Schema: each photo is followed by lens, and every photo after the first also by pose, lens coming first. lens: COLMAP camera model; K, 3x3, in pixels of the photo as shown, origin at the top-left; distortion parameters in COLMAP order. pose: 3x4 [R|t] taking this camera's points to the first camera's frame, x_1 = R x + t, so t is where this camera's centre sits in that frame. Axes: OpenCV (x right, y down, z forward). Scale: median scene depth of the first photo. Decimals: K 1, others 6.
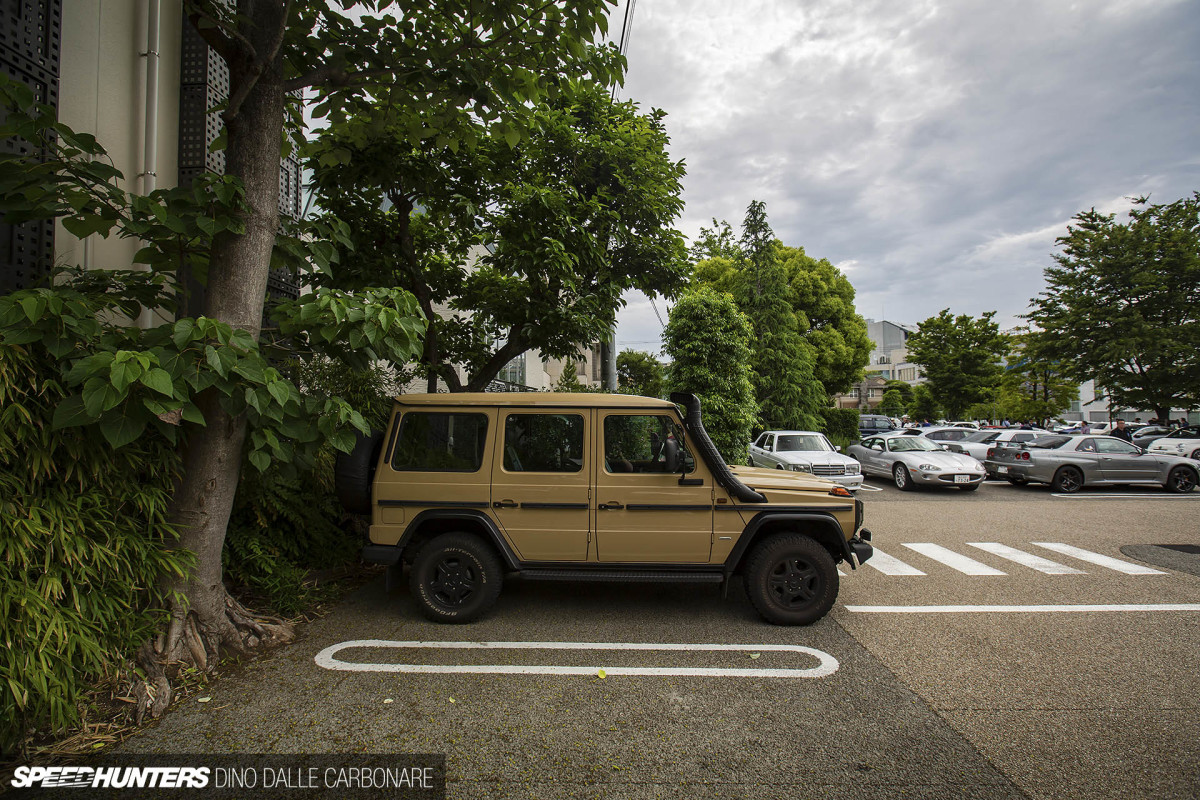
lens RADIAL K [[535.9, 0, 600.0], [0, 535.9, 400.0], [0, 0, 1]] dist [-0.036120, 0.000260]
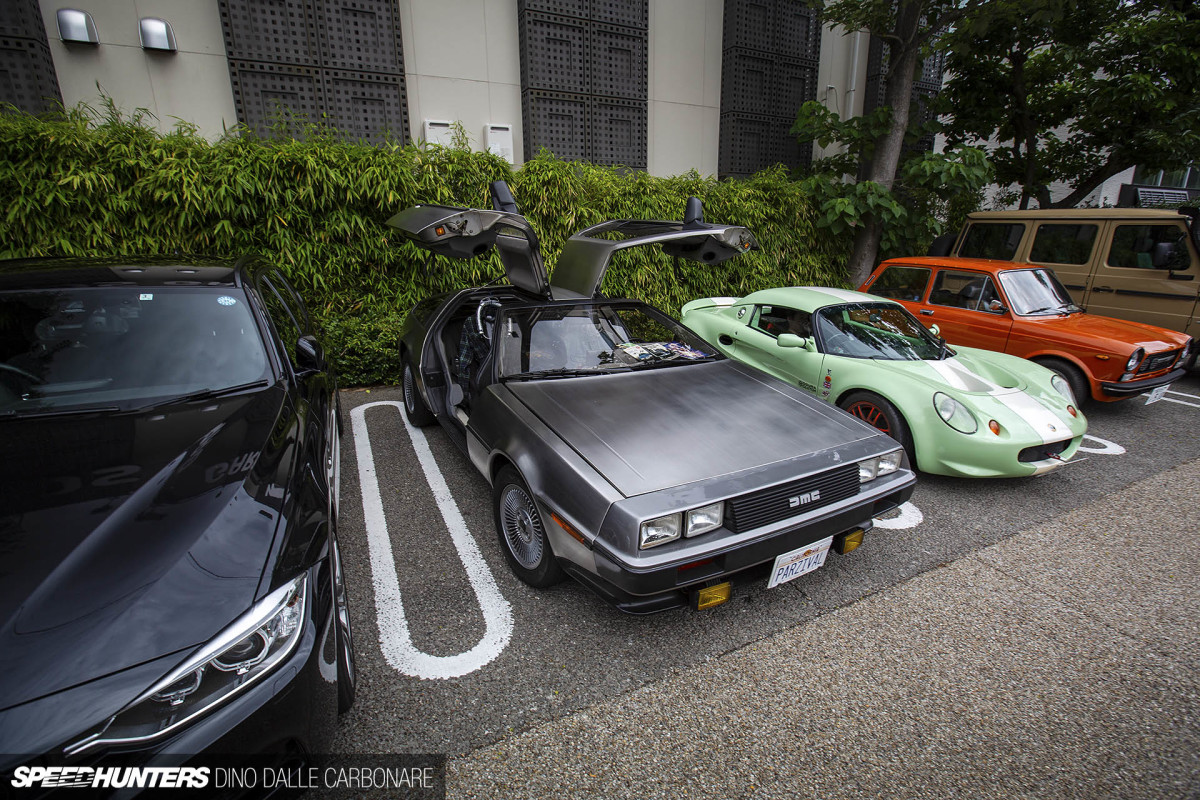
lens RADIAL K [[535.9, 0, 600.0], [0, 535.9, 400.0], [0, 0, 1]] dist [-0.036120, 0.000260]
pose [[0.456714, 0.261936, -0.850177, 0.856004], [0.030191, 0.950556, 0.309081, 0.011287], [0.889101, -0.166829, 0.426225, -1.104425]]
